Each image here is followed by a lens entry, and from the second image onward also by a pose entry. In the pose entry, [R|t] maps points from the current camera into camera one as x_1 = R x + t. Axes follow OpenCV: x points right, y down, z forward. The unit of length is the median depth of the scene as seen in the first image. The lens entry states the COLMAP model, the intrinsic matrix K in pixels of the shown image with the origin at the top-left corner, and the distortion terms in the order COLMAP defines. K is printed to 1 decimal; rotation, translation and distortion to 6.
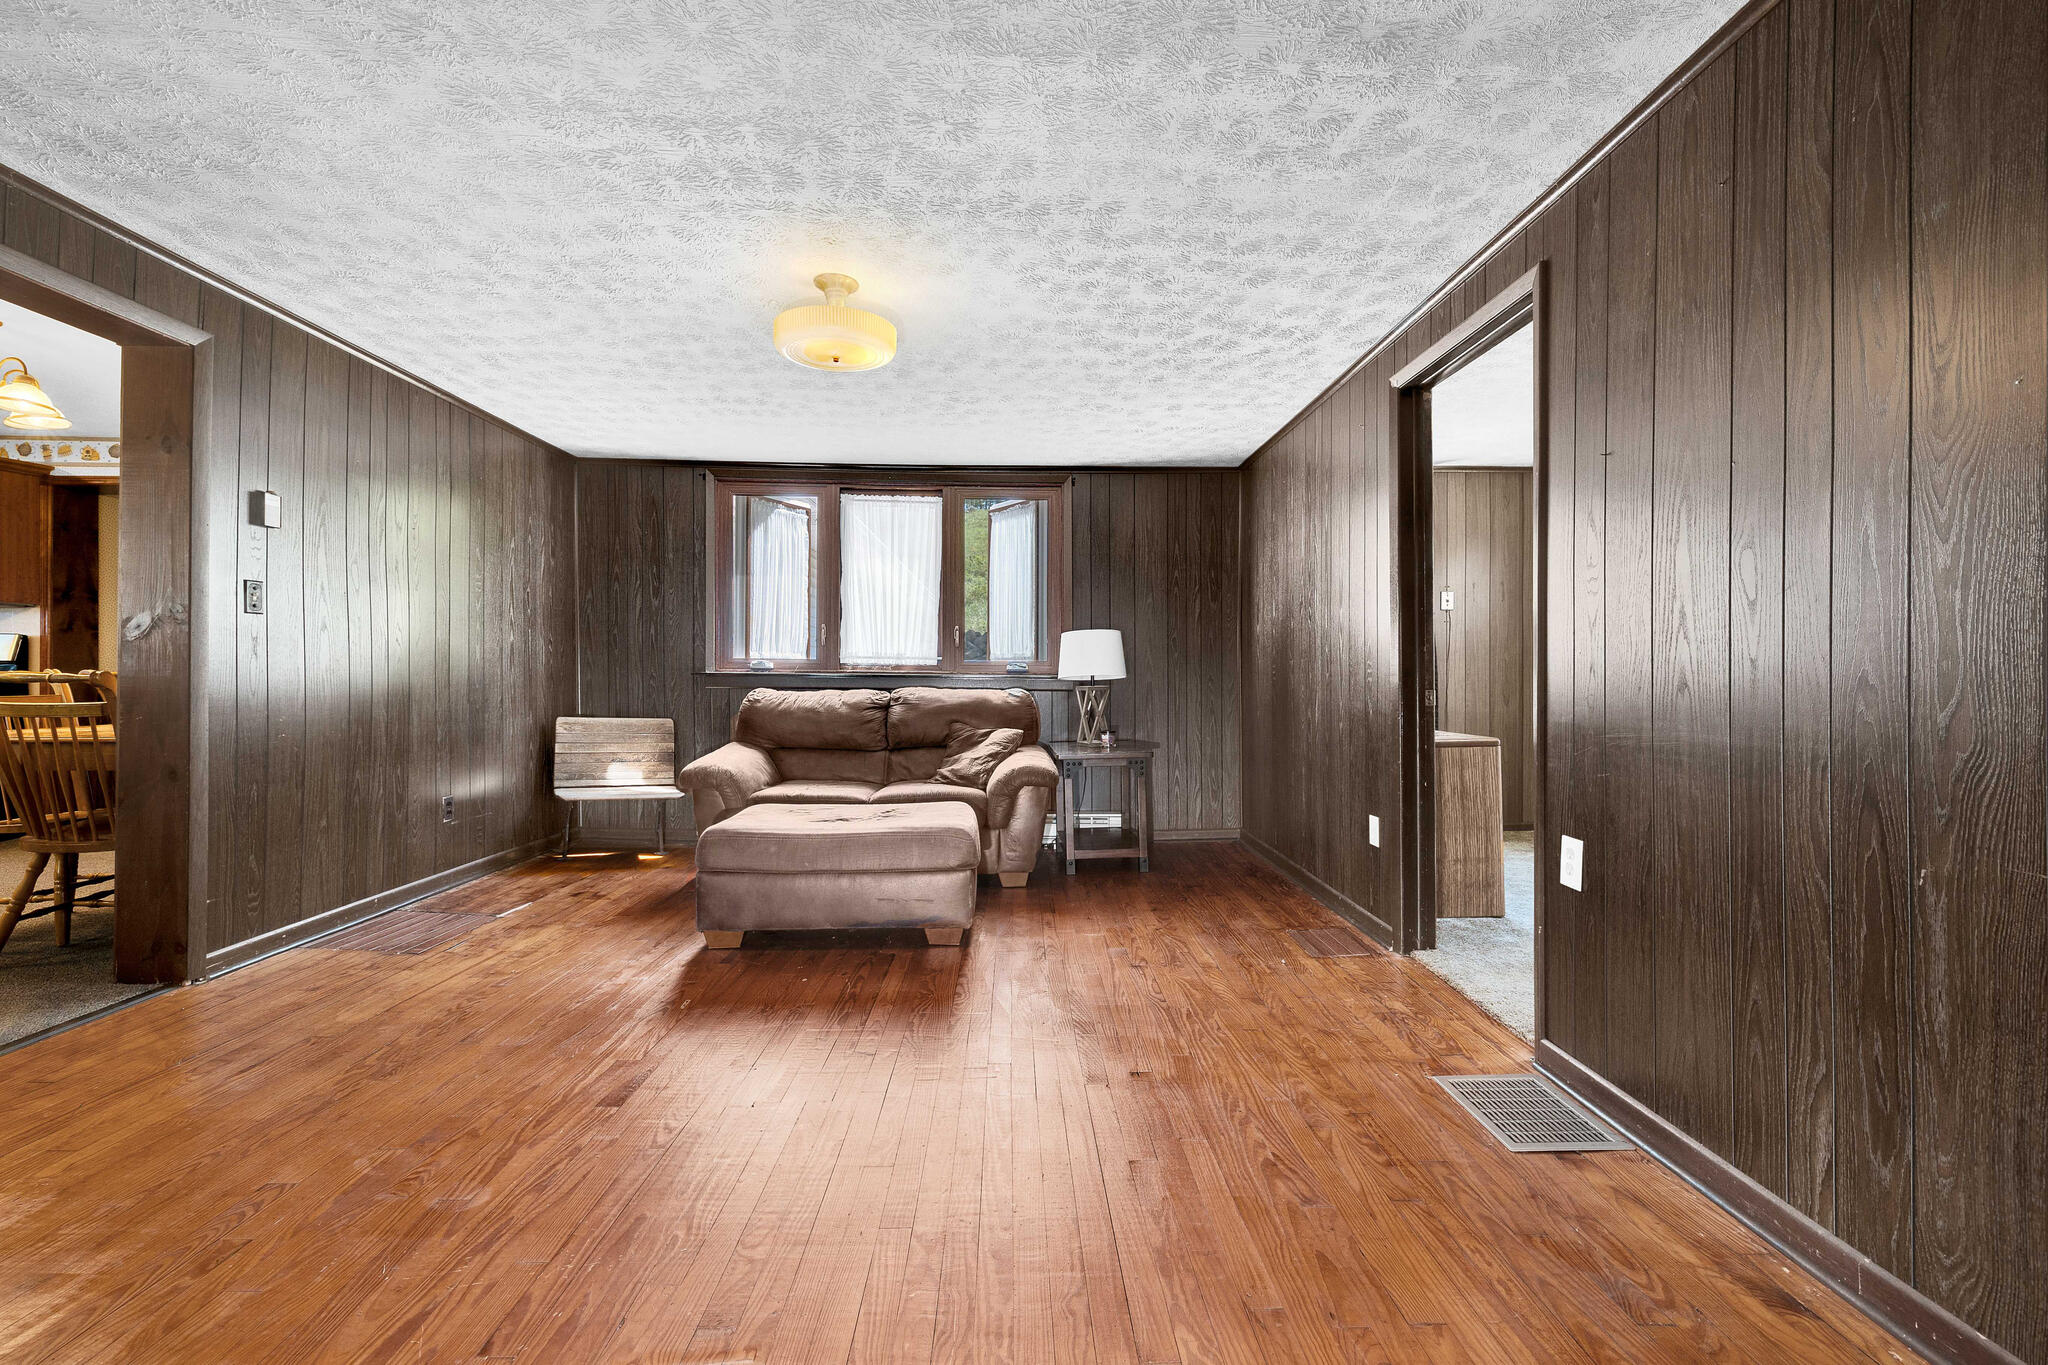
lens RADIAL K [[886.6, 0, 1035.4], [0, 886.6, 678.0], [0, 0, 1]] dist [-0.001950, -0.000066]
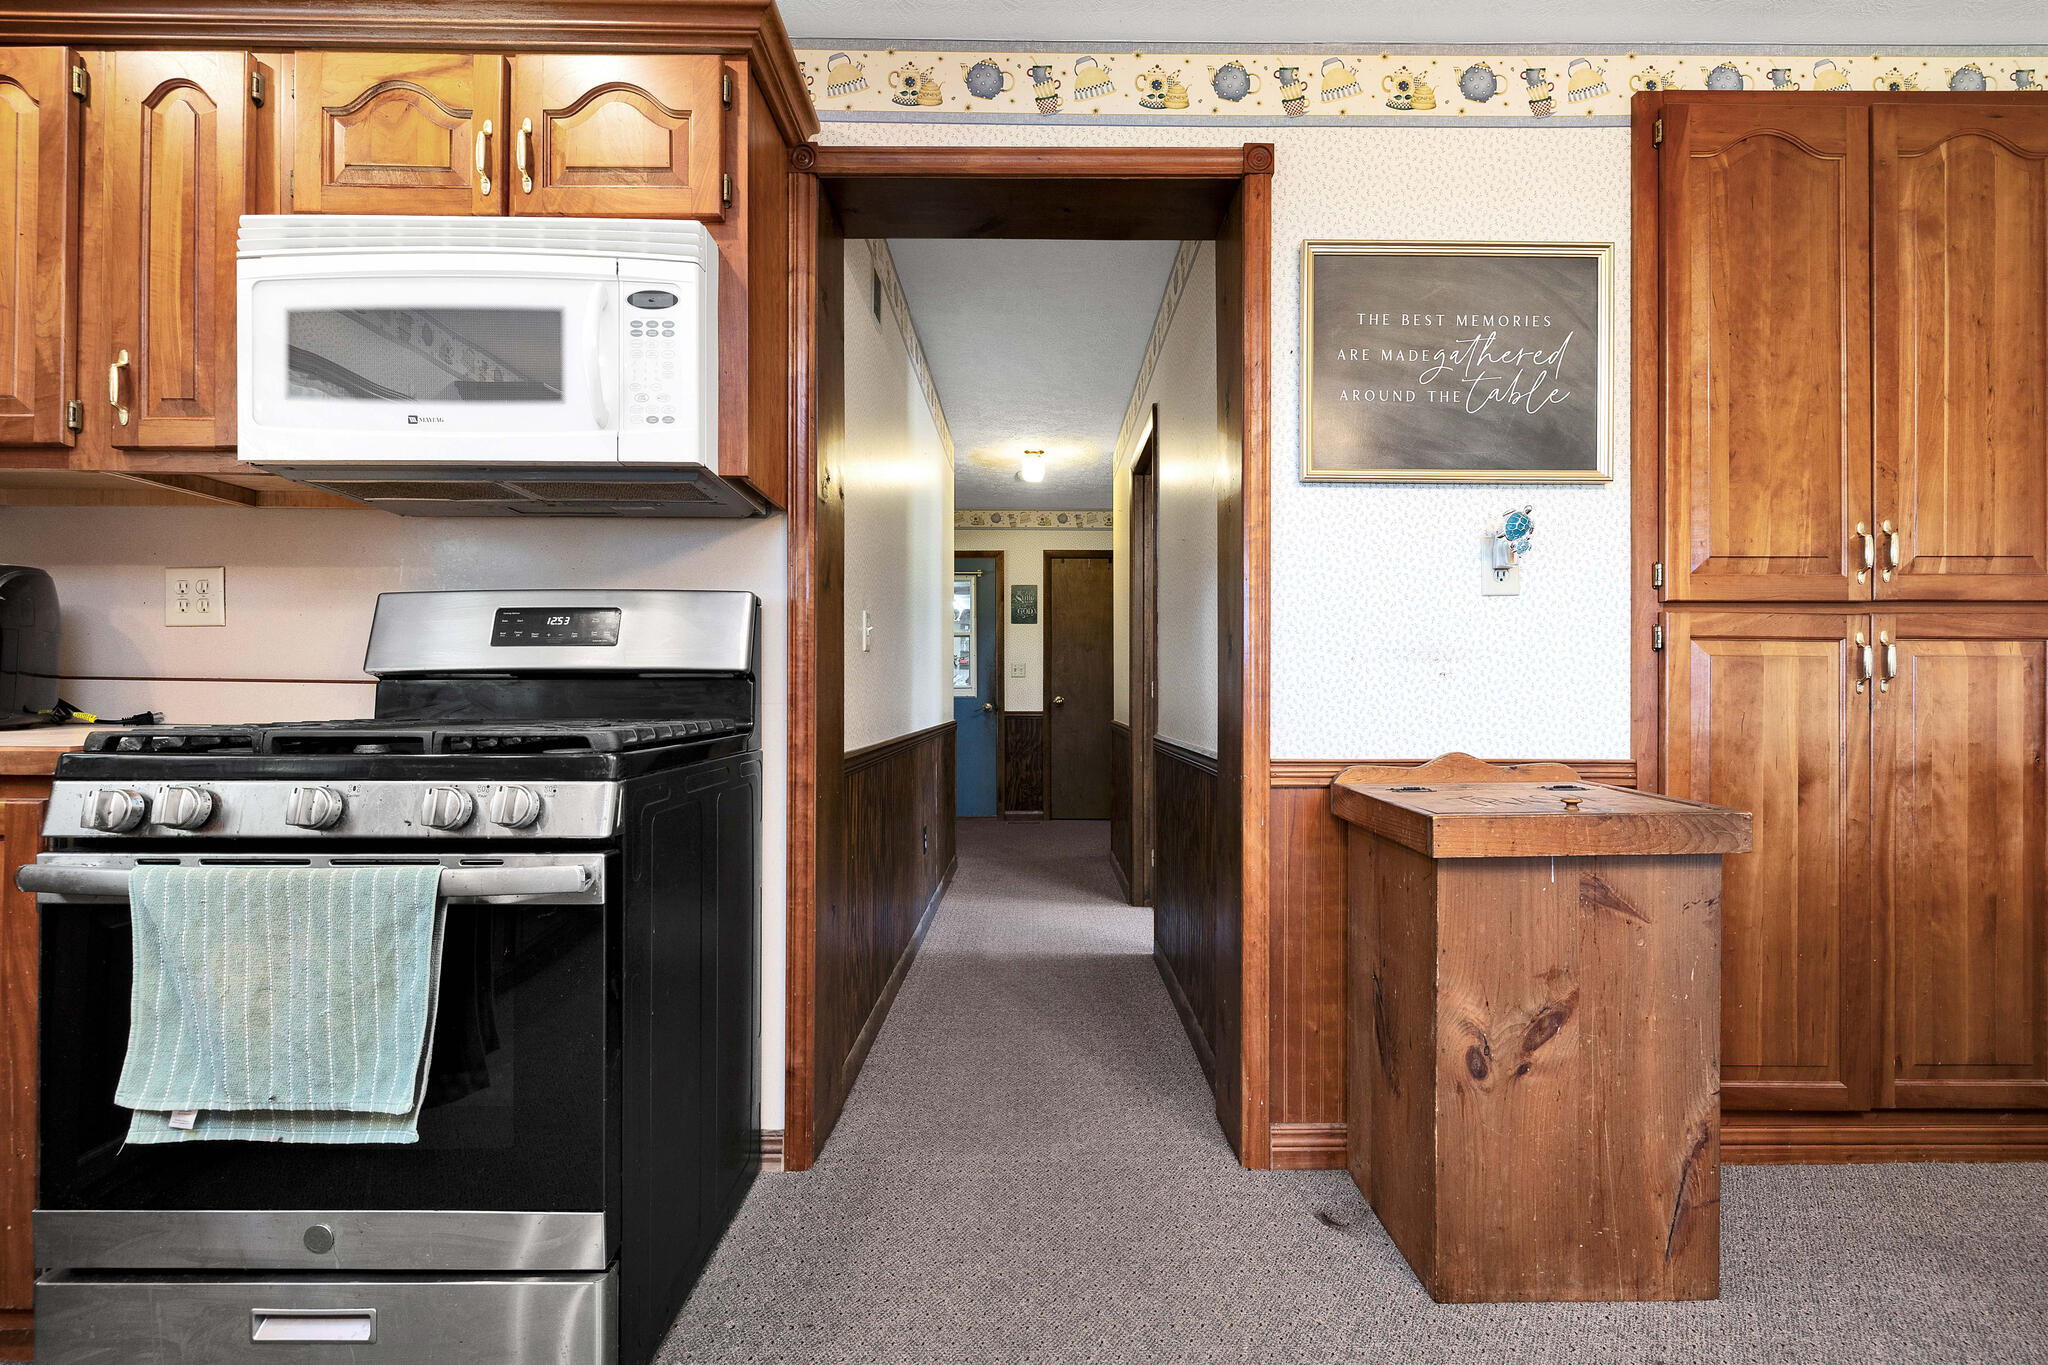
lens RADIAL K [[878.4, 0, 1024.7], [0, 878.4, 693.9], [0, 0, 1]] dist [-0.003951, 0.001395]
pose [[0.999720, -0.000415, -0.023647, -1.016870], [0.000386, 0.999999, -0.001255, -0.010289], [0.023648, 0.001245, 0.999720, 0.650721]]
